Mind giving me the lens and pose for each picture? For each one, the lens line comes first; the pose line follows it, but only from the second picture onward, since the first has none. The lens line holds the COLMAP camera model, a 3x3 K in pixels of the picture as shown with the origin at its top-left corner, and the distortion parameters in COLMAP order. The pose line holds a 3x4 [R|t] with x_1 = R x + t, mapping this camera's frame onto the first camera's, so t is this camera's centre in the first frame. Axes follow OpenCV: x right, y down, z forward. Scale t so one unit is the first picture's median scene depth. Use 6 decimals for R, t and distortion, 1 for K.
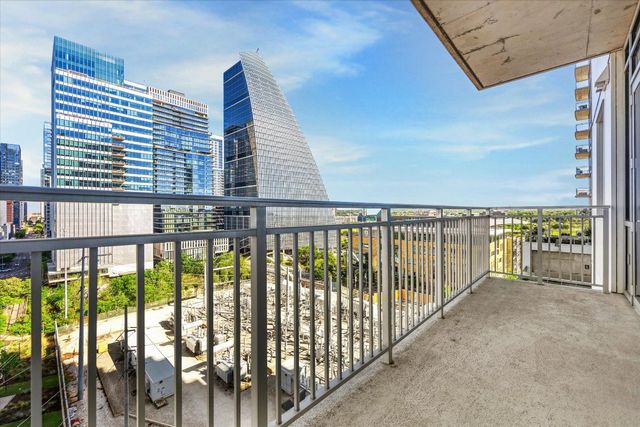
lens RADIAL K [[288.1, 0, 322.3], [0, 288.1, 211.3], [0, 0, 1]] dist [-0.001903, 0.000190]
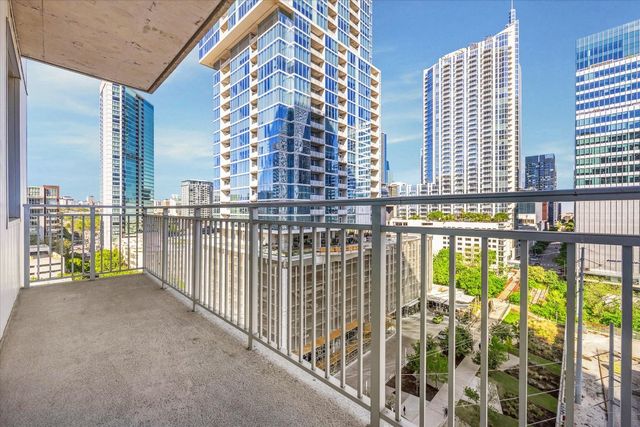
lens RADIAL K [[284.3, 0, 320.2], [0, 284.3, 211.8], [0, 0, 1]] dist [-0.000796, 0.000006]
pose [[-0.100147, 0.000161, -0.994973, 0.167122], [0.002208, 0.999998, -0.000060, 0.001140], [0.994970, -0.002203, -0.100147, 0.183897]]
